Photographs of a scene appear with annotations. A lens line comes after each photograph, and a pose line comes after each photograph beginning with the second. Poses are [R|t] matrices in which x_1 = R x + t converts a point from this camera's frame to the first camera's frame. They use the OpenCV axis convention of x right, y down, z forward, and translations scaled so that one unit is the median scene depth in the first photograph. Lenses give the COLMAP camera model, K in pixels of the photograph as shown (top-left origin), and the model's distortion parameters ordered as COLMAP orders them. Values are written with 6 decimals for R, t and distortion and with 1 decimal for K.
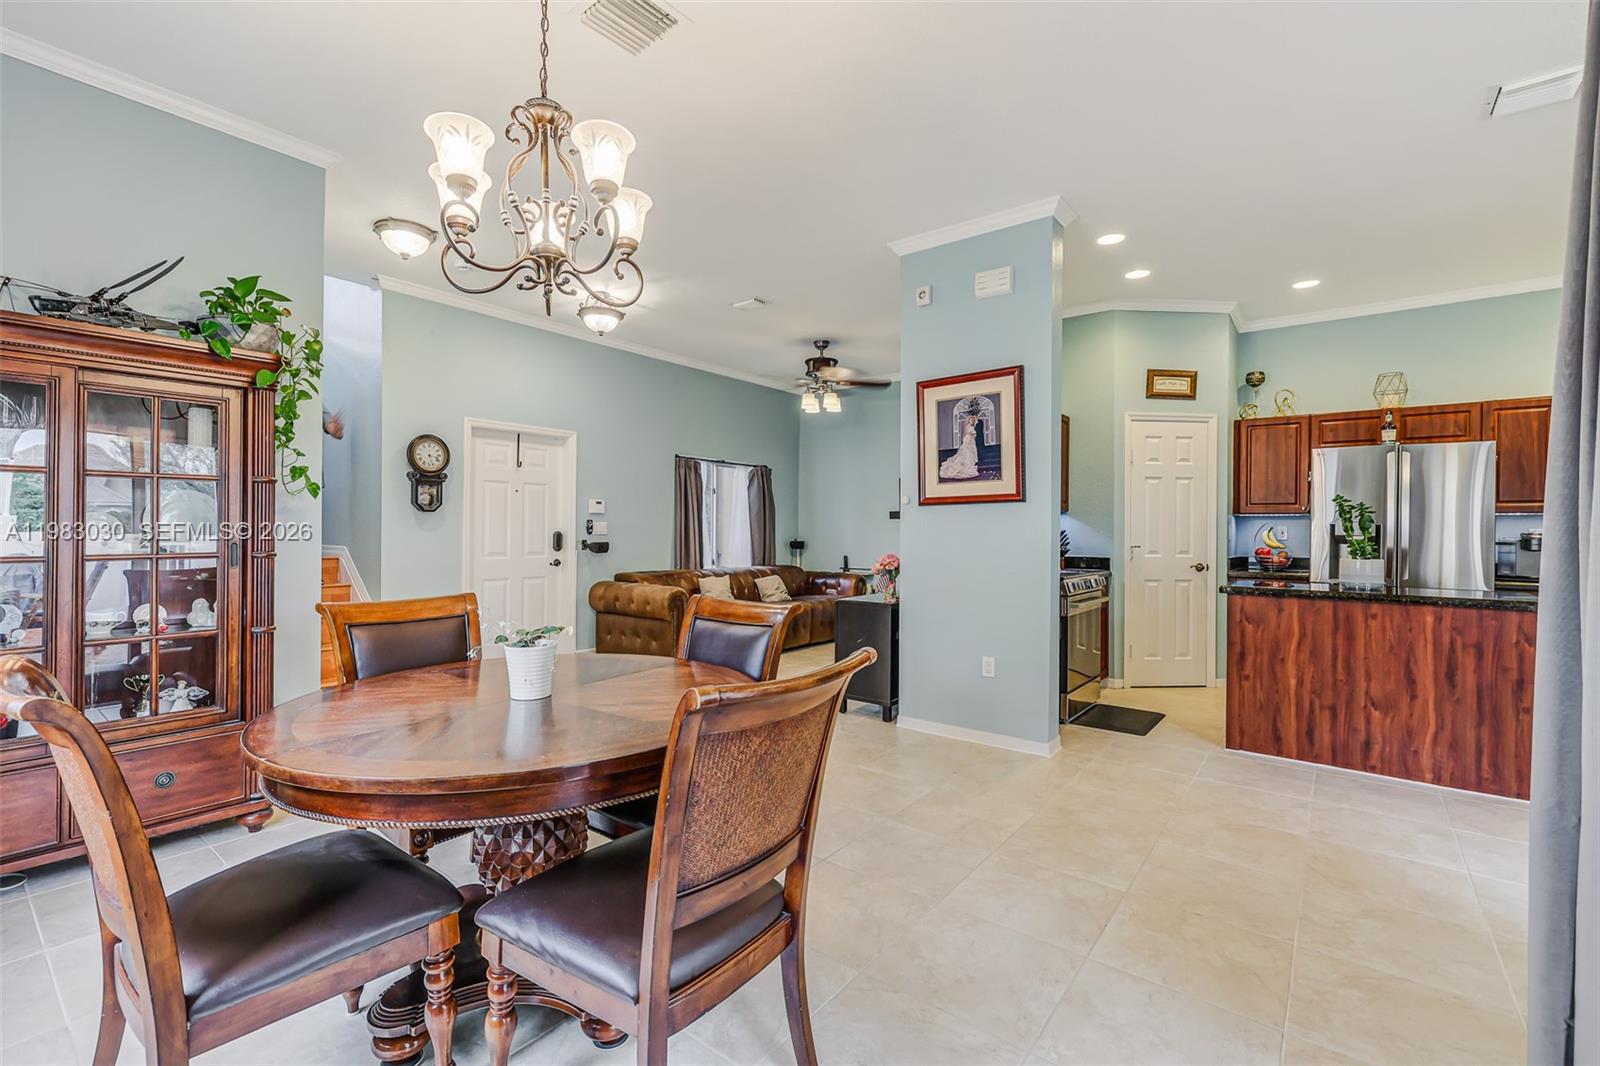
lens RADIAL K [[683.8, 0, 795.0], [0, 683.8, 524.7], [0, 0, 1]] dist [-0.003876, -0.000599]
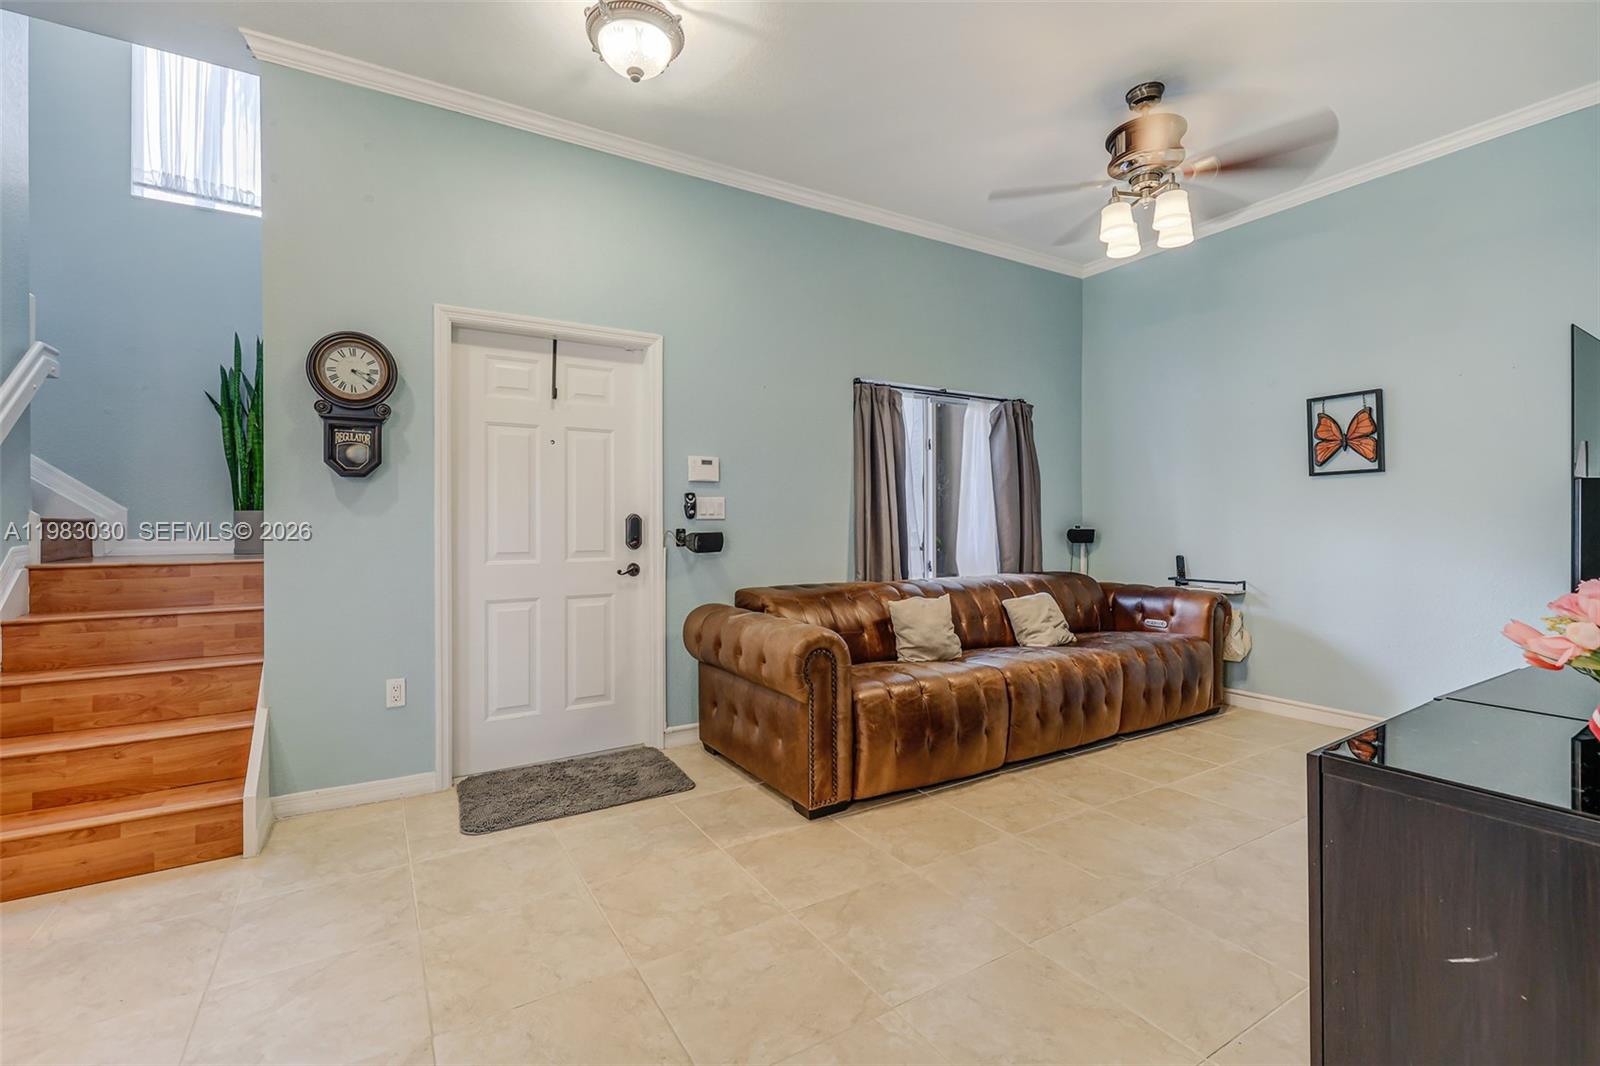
lens RADIAL K [[702.7, 0, 791.3], [0, 702.7, 514.2], [0, 0, 1]] dist [-0.001461, 0.000118]
pose [[0.935814, -0.016358, -0.352115, -0.026450], [0.015425, 0.999866, -0.005457, 0.017365], [0.352157, -0.000325, 0.935941, 0.589608]]
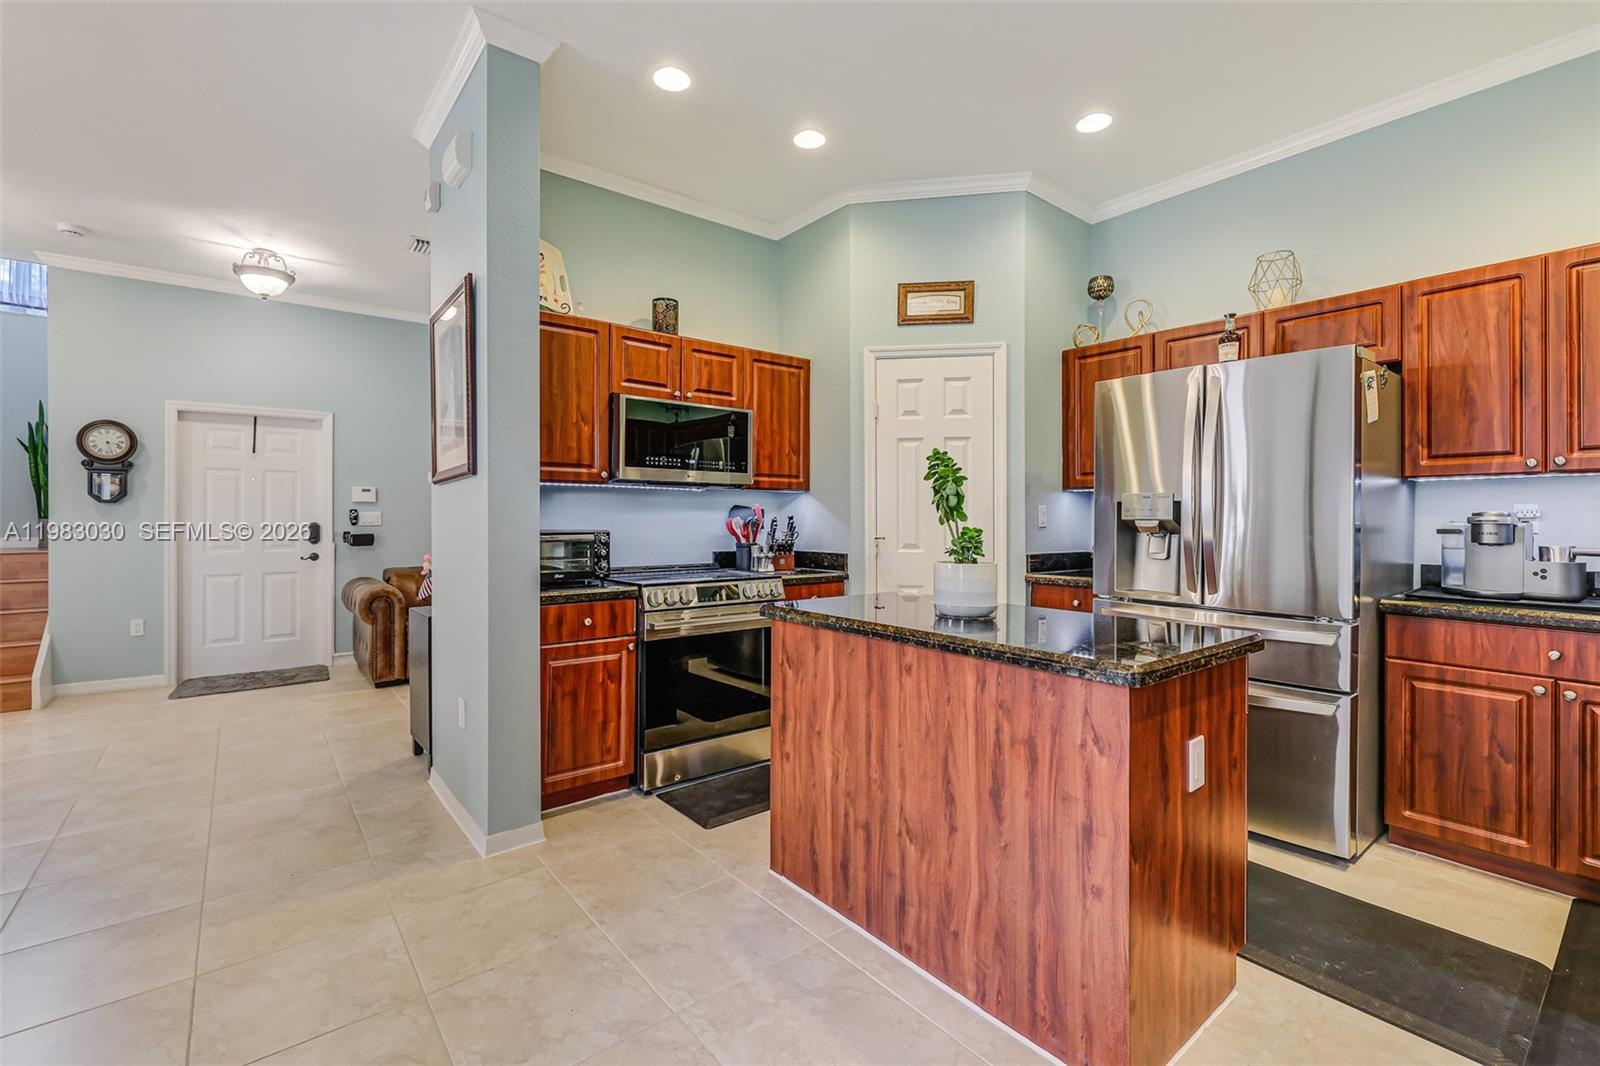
lens RADIAL K [[698.4, 0, 795.8], [0, 698.4, 512.0], [0, 0, 1]] dist [-0.002787, -0.000349]
pose [[0.974330, -0.011216, -0.224844, 0.566853], [0.010744, 0.999937, -0.003319, 0.006590], [0.224867, 0.000818, 0.974389, 0.279815]]
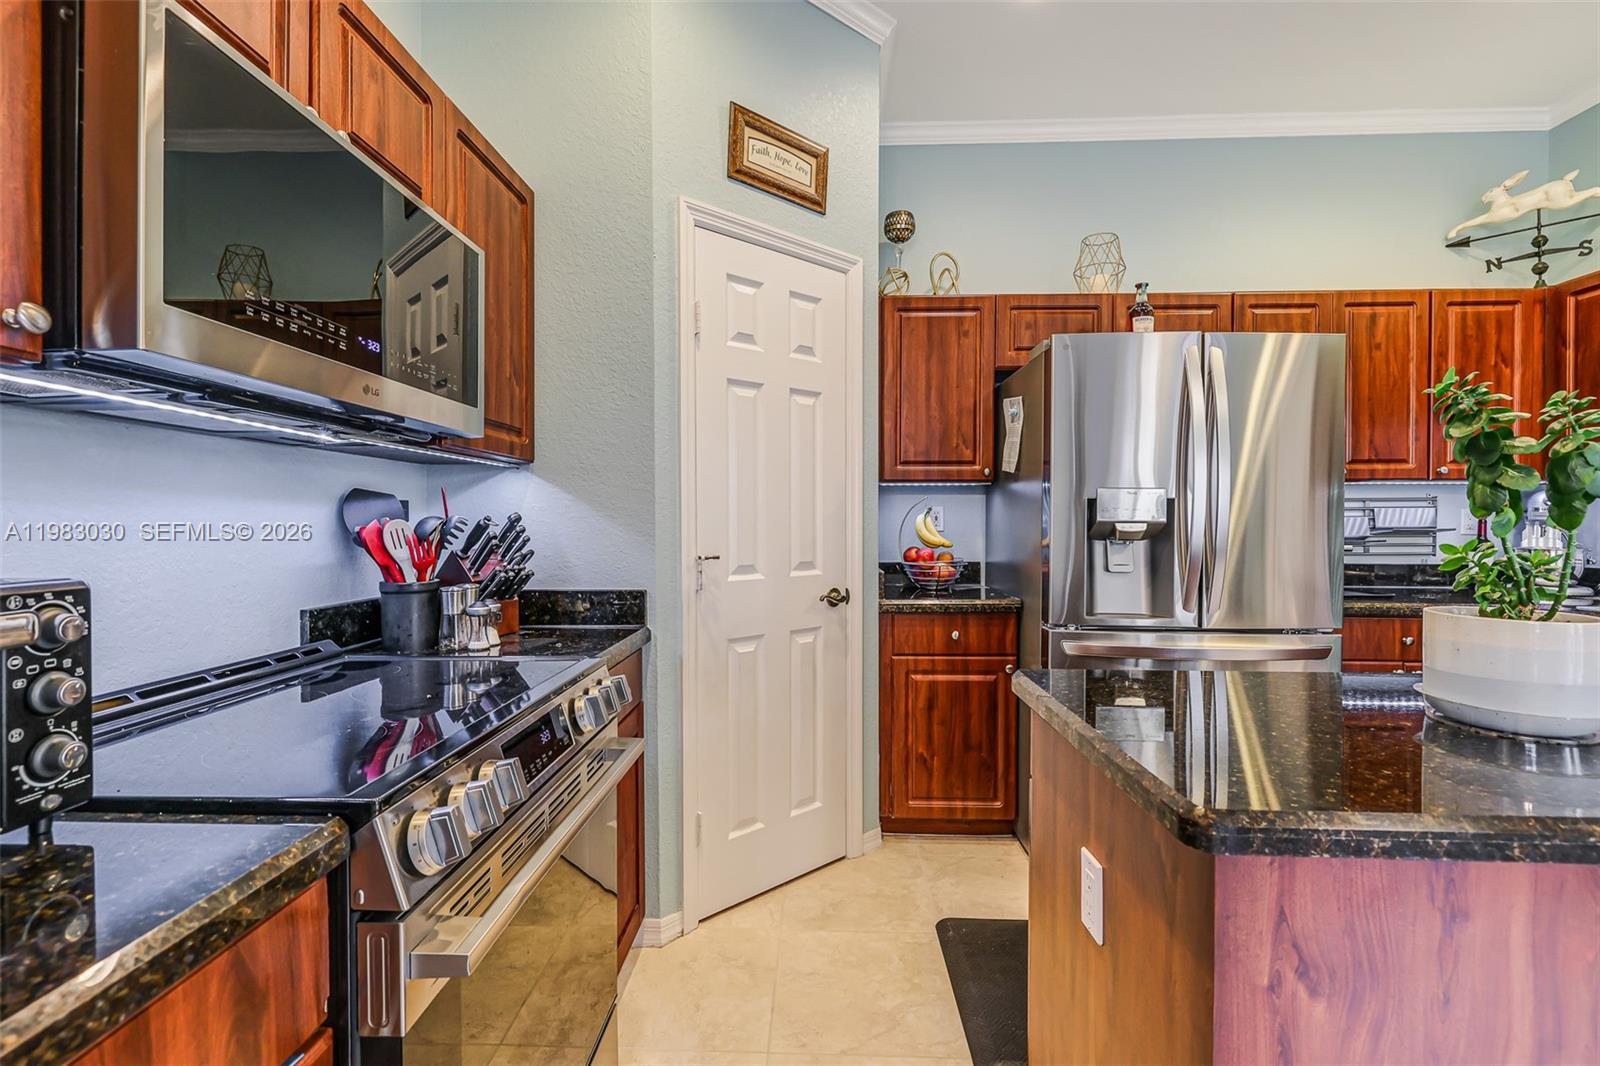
lens RADIAL K [[696.5, 0, 789.1], [0, 696.5, 520.9], [0, 0, 1]] dist [-0.000443, 0.000027]
pose [[0.808297, -0.011354, 0.588666, 0.302704], [0.003640, 0.999891, 0.014287, 0.006141], [-0.588764, -0.009406, 0.808250, 0.650695]]
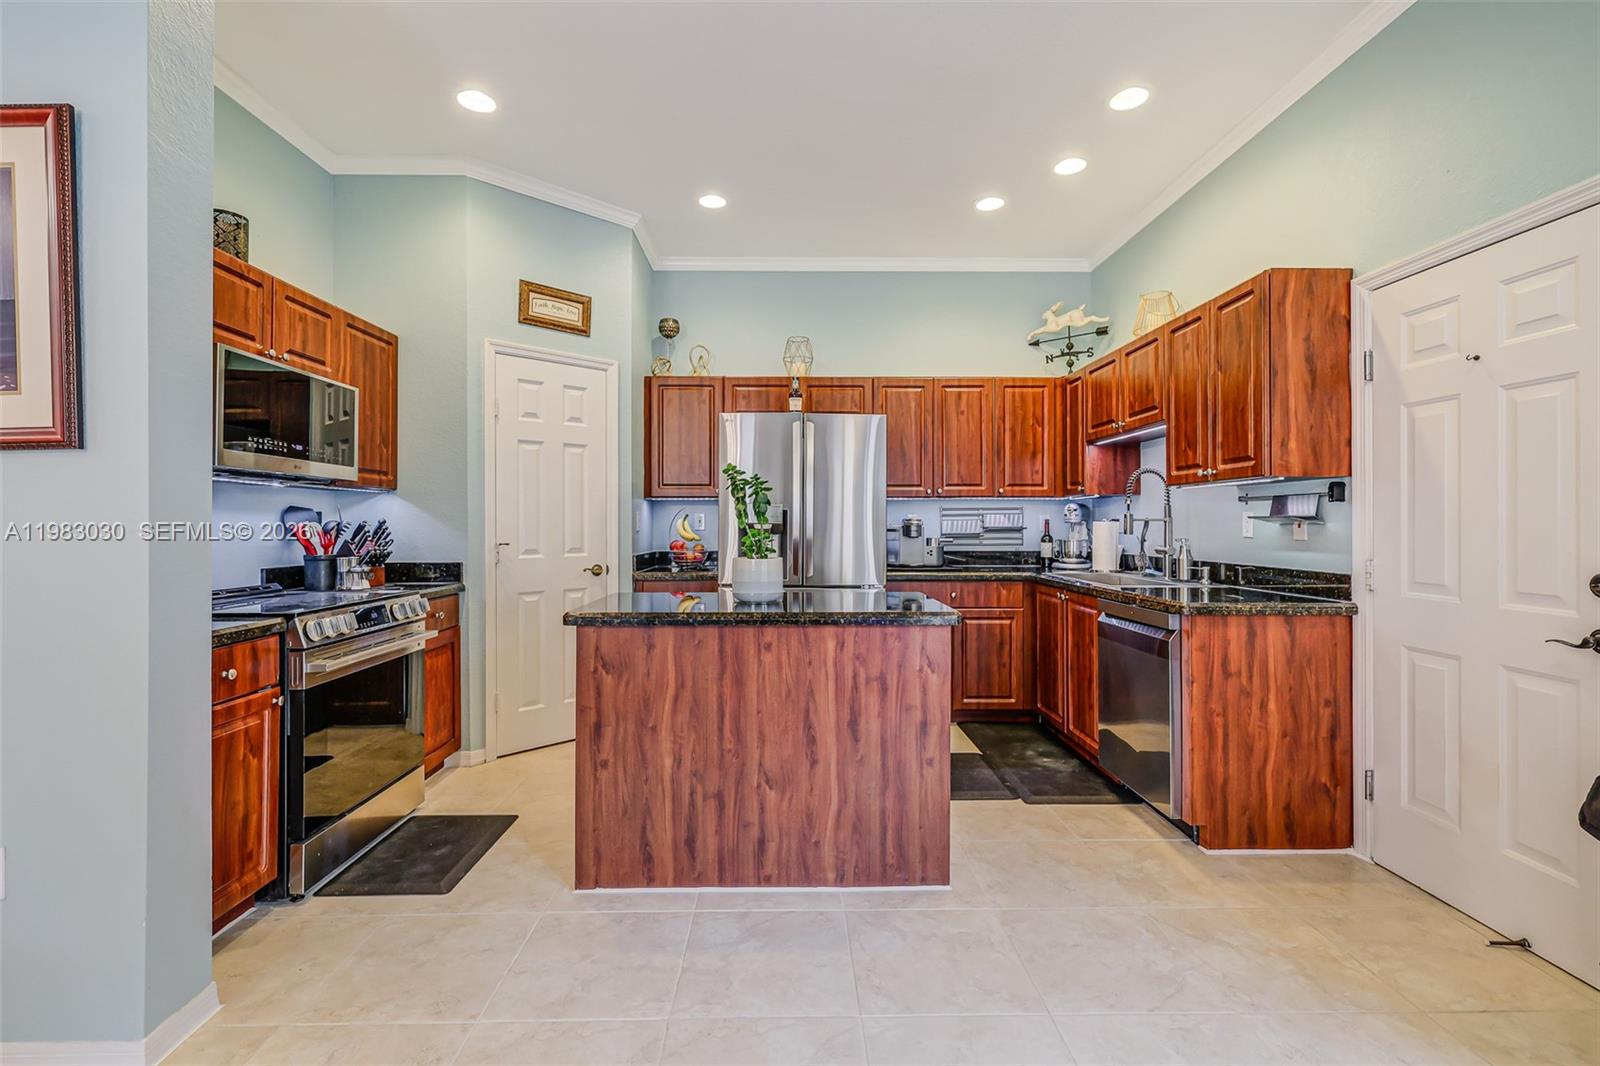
lens RADIAL K [[702.7, 0, 791.3], [0, 702.7, 514.2], [0, 0, 1]] dist [-0.001461, 0.000118]
pose [[0.771649, -0.003011, 0.636041, 0.278855], [0.004603, 0.999989, -0.000850, 0.004842], [-0.636032, 0.003584, 0.771655, 0.295720]]
